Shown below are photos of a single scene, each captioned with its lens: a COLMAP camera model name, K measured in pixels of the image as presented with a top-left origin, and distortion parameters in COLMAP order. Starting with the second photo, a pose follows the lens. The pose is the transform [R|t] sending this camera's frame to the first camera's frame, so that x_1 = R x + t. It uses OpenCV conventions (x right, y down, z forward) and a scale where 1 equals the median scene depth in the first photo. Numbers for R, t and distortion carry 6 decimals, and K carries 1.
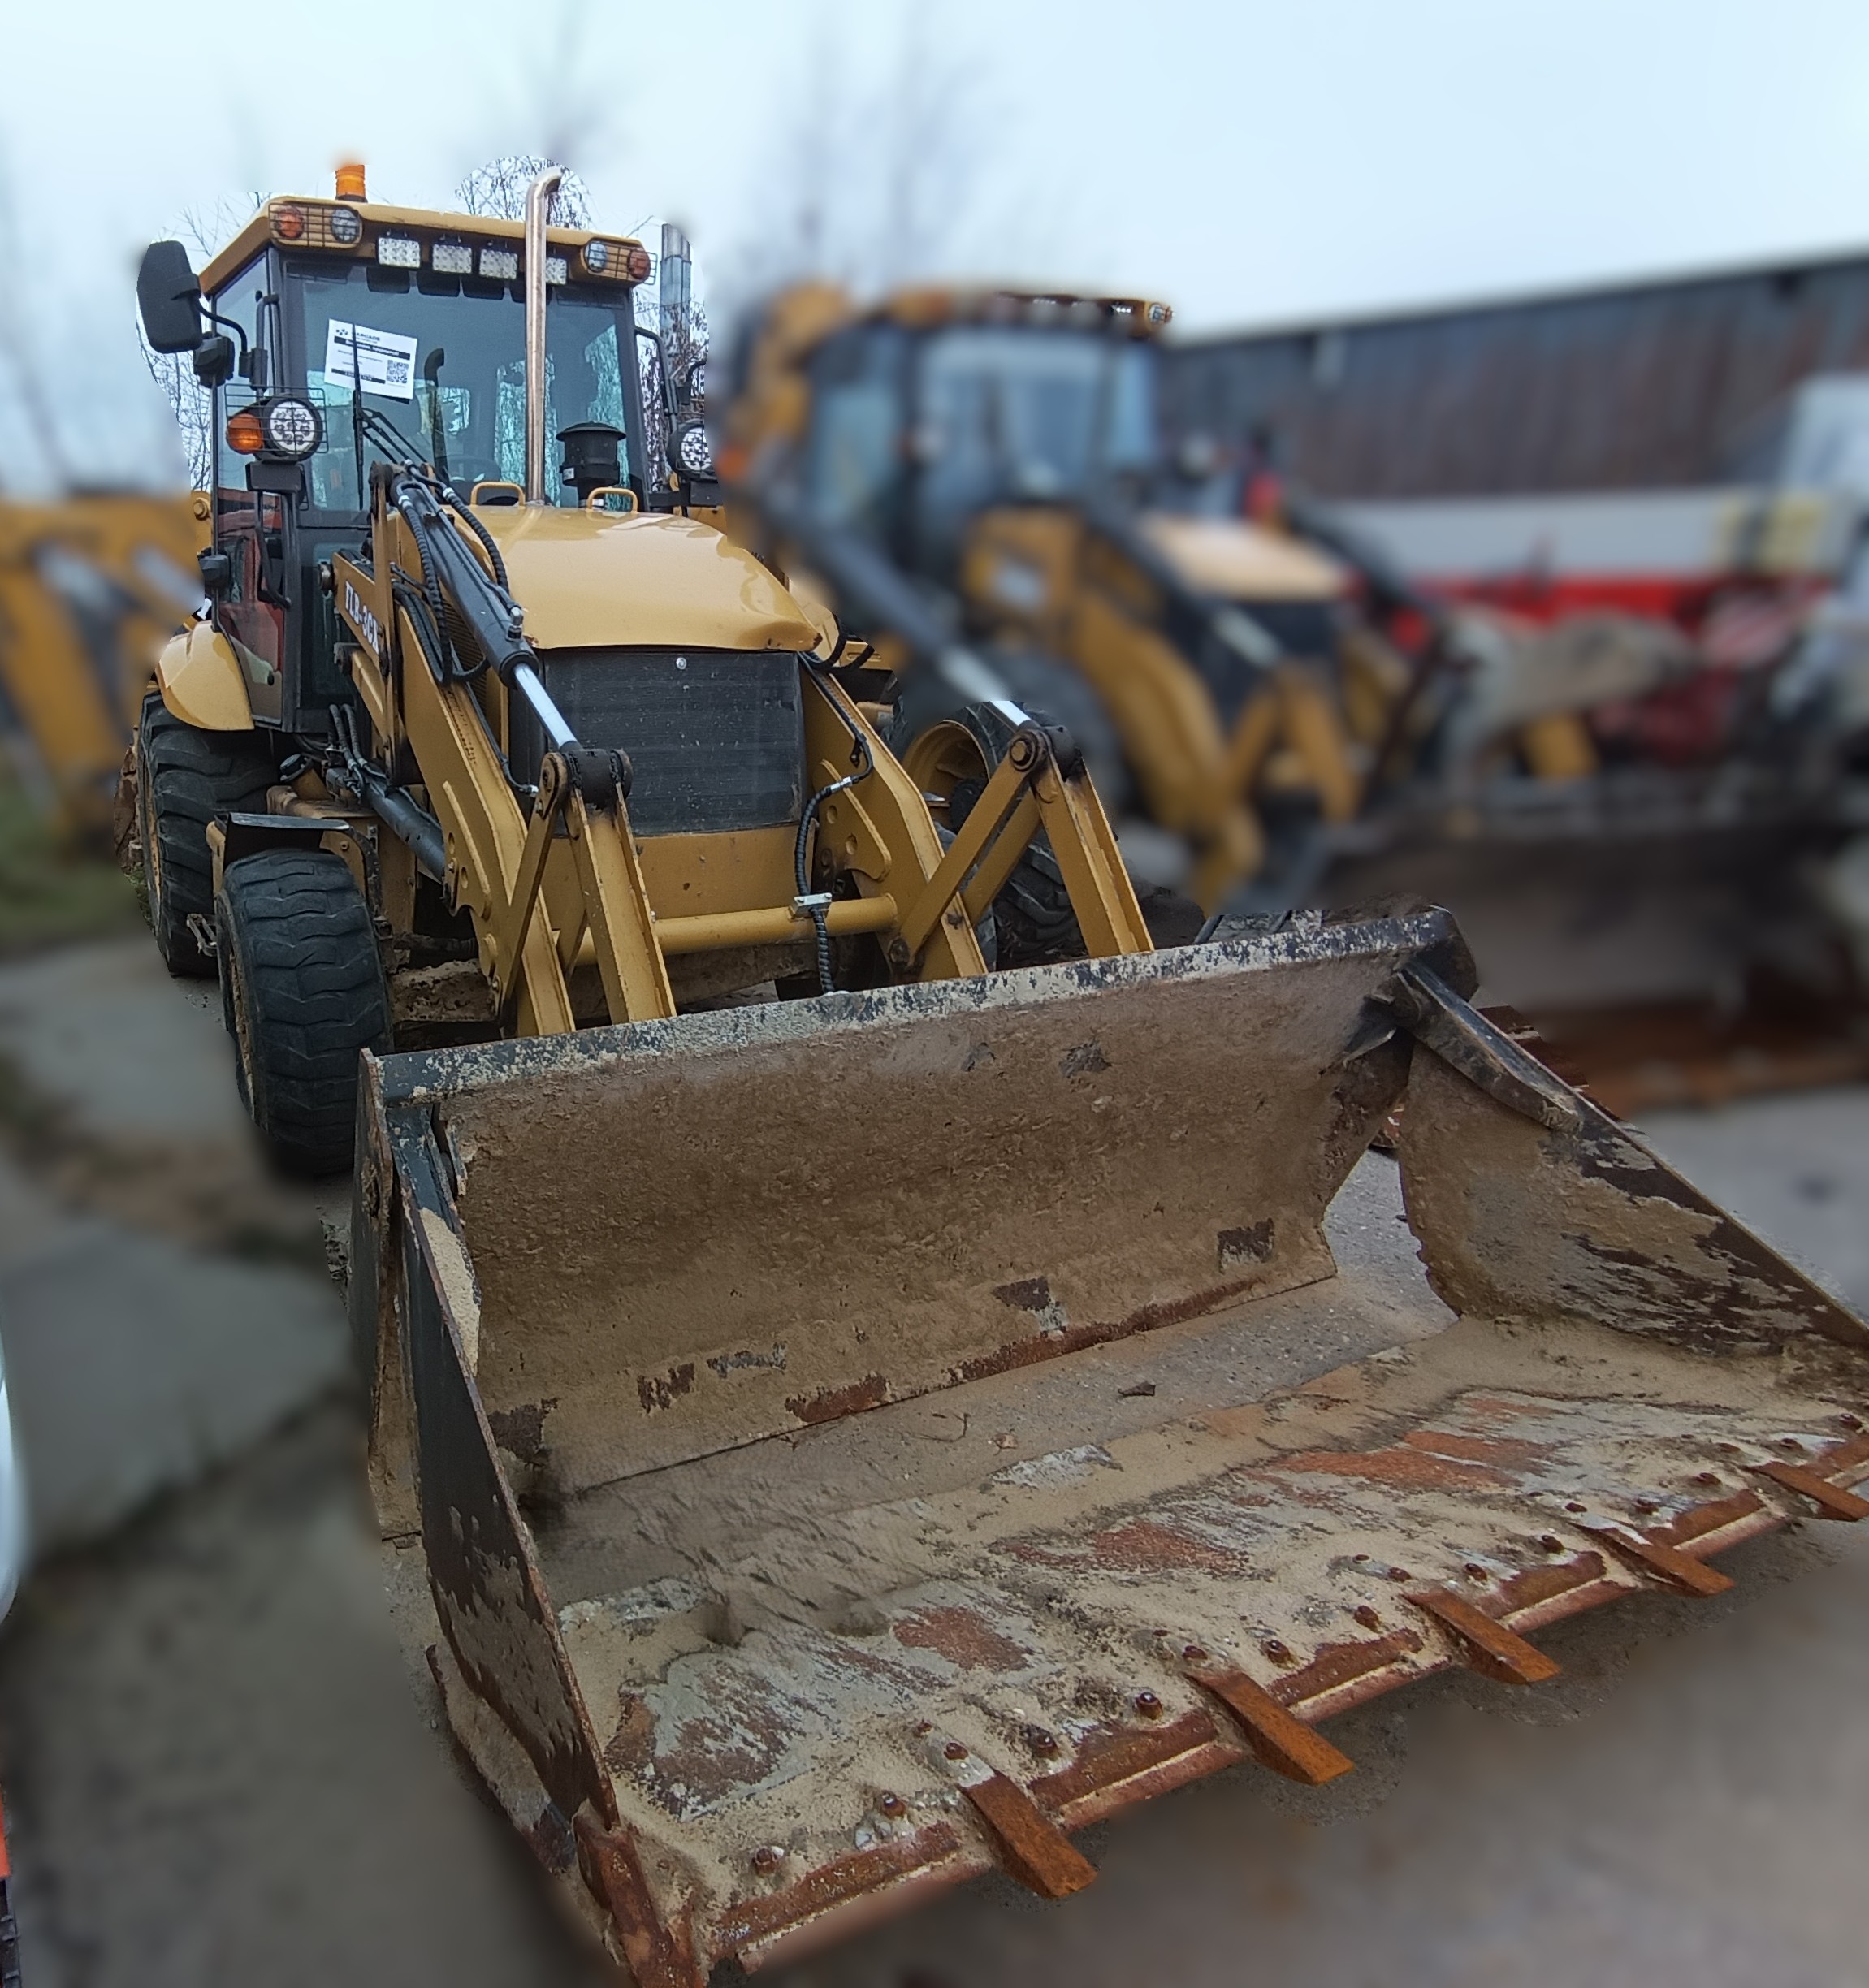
lens RADIAL K [[977.3, 0, 933.4], [0, 977.3, 987.2], [0, 0, 1]] dist [-0.027898, -0.000817]
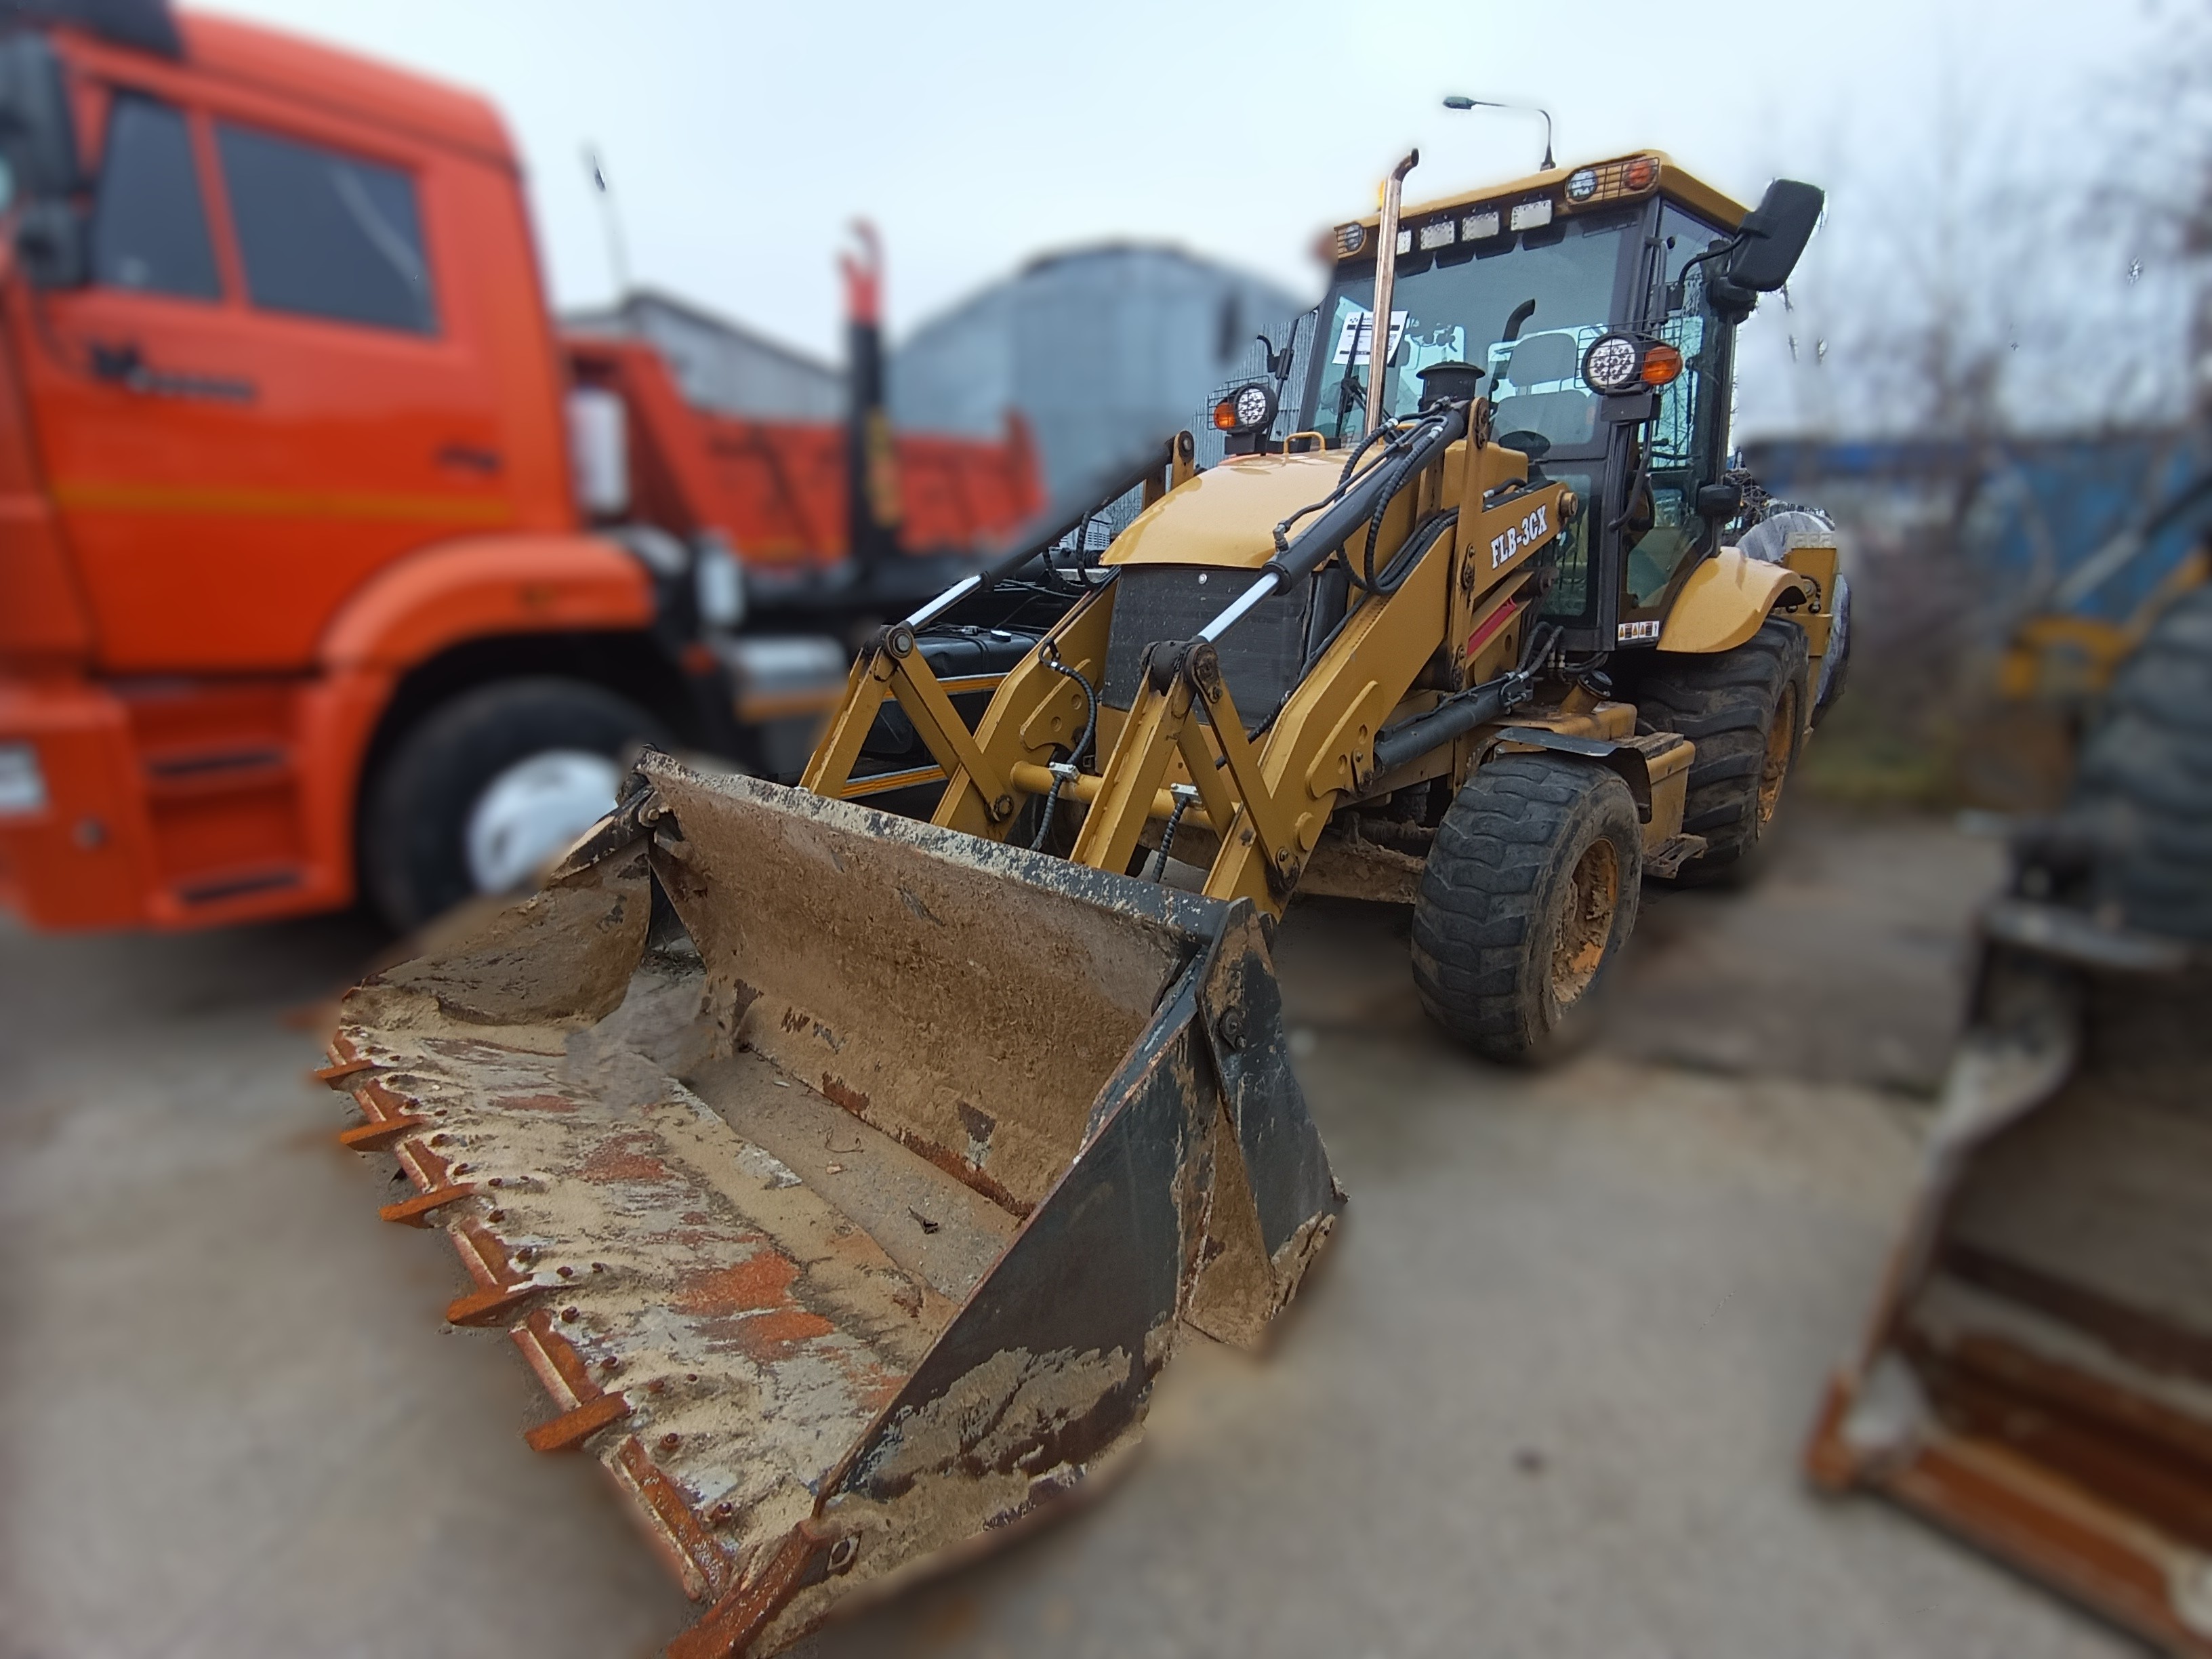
lens RADIAL K [[1026.2, 0, 1106.2], [0, 1026.2, 838.2], [0, 0, 1]] dist [-0.000310, 0.000305]
pose [[0.421522, 0.233232, -0.876311, 1.279221], [-0.304319, 0.946701, 0.105583, -0.198213], [0.854230, 0.222172, 0.470032, 0.543929]]
